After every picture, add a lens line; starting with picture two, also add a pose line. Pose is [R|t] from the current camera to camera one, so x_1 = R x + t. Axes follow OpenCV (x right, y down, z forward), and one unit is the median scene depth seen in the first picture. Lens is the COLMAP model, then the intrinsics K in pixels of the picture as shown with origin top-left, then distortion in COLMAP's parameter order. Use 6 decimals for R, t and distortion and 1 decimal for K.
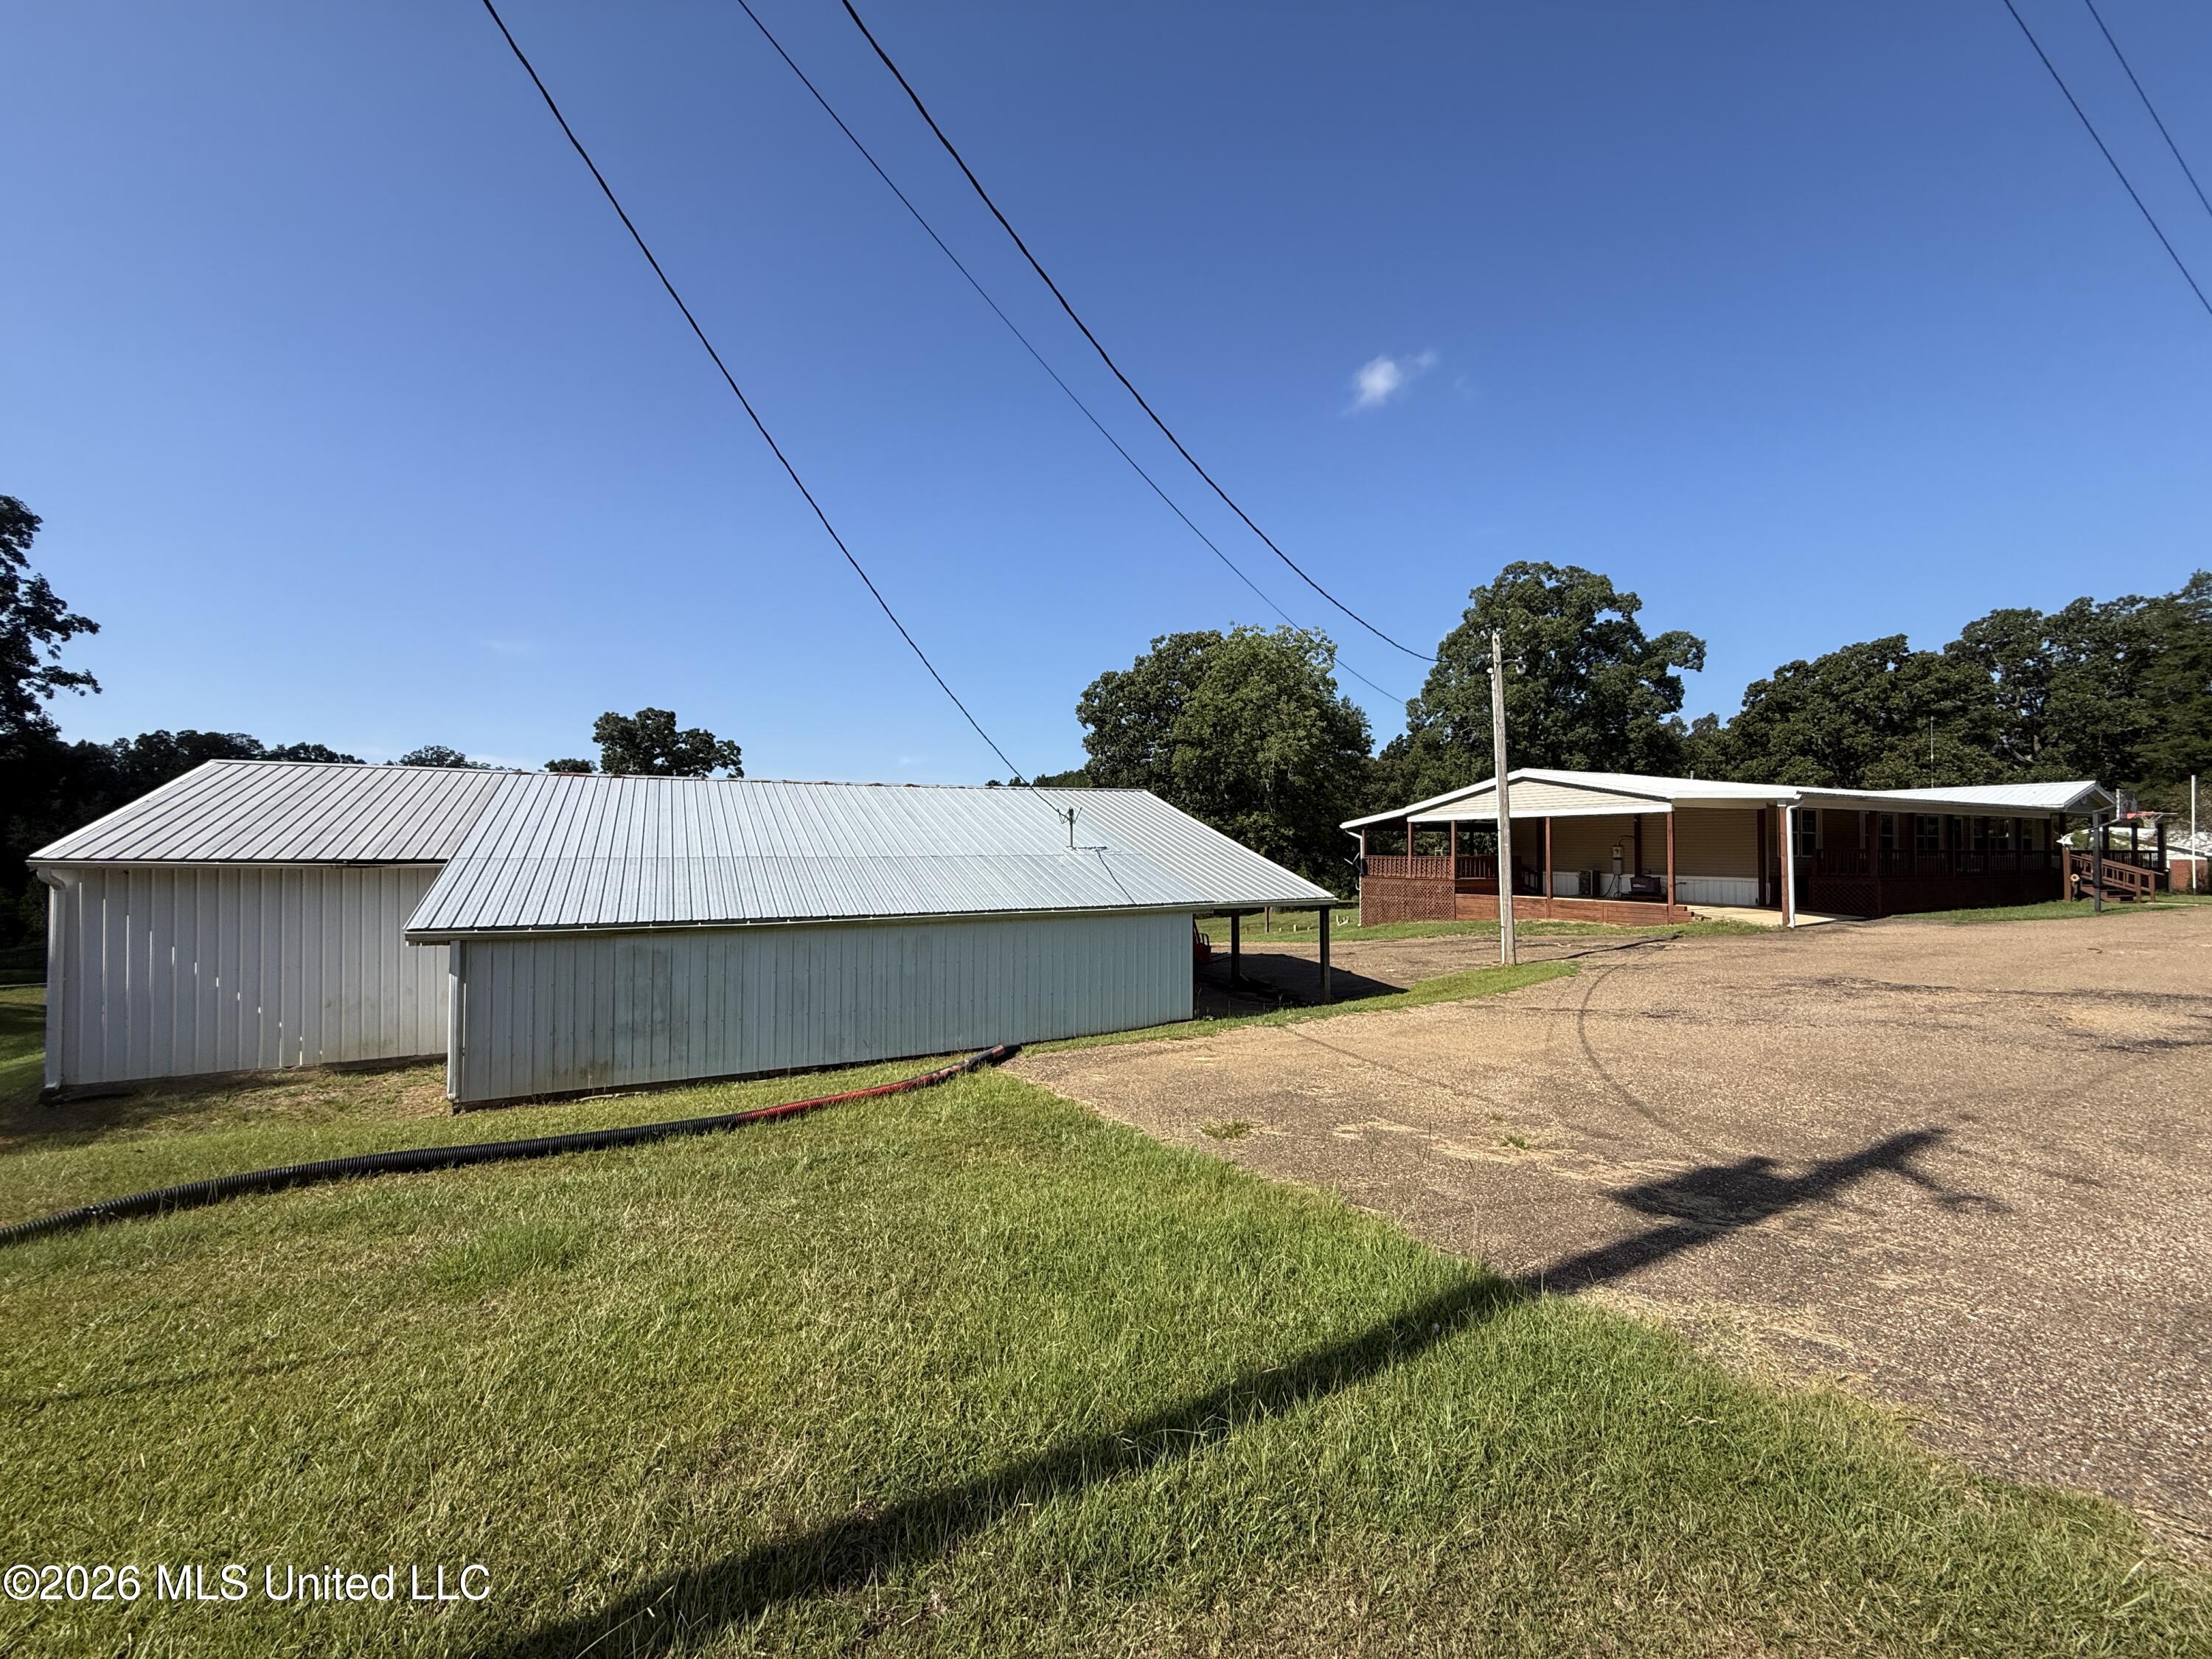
lens RADIAL K [[877.4, 0, 1104.8], [0, 877.4, 834.8], [0, 0, 1]] dist [-0.000129, -0.000012]
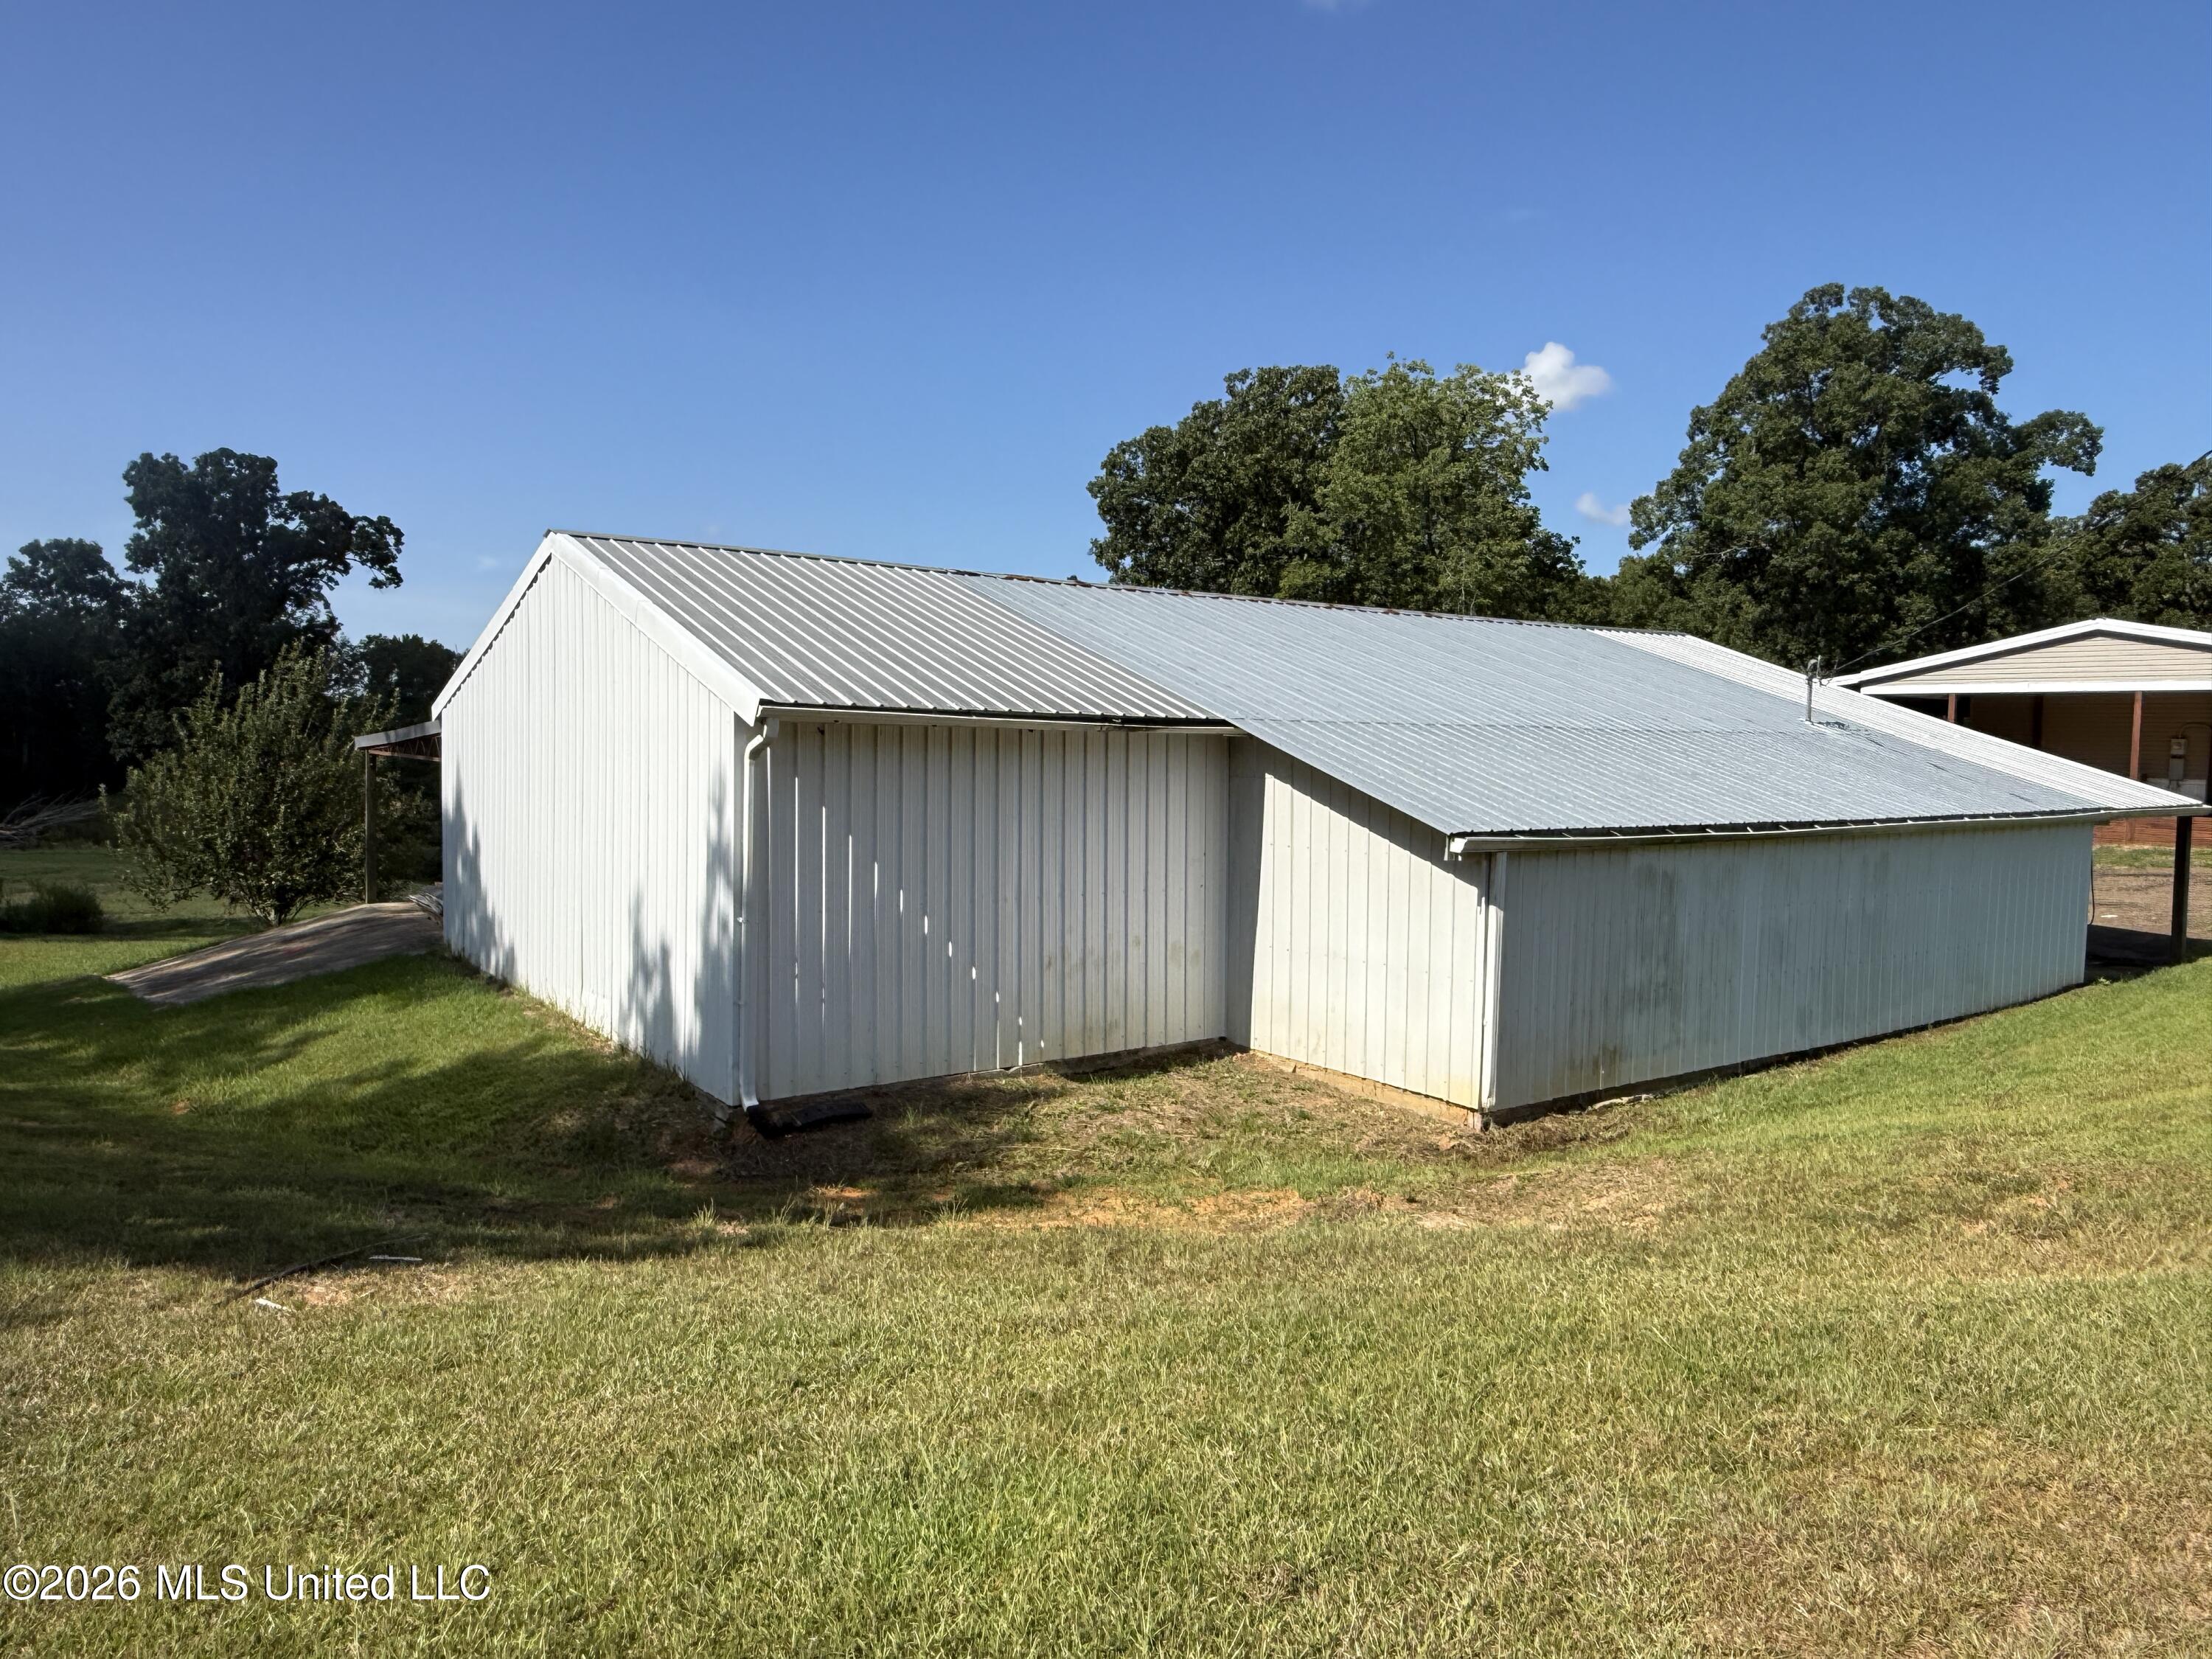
lens RADIAL K [[1493.2, 0, 1107.9], [0, 1493.2, 830.8], [0, 0, 1]] dist [0.001859, 0.000151]
pose [[0.985613, 0.007655, 0.168845, -0.219395], [-0.021321, 0.996625, 0.079277, 0.005415], [-0.167669, -0.081736, 0.982449, 0.004119]]
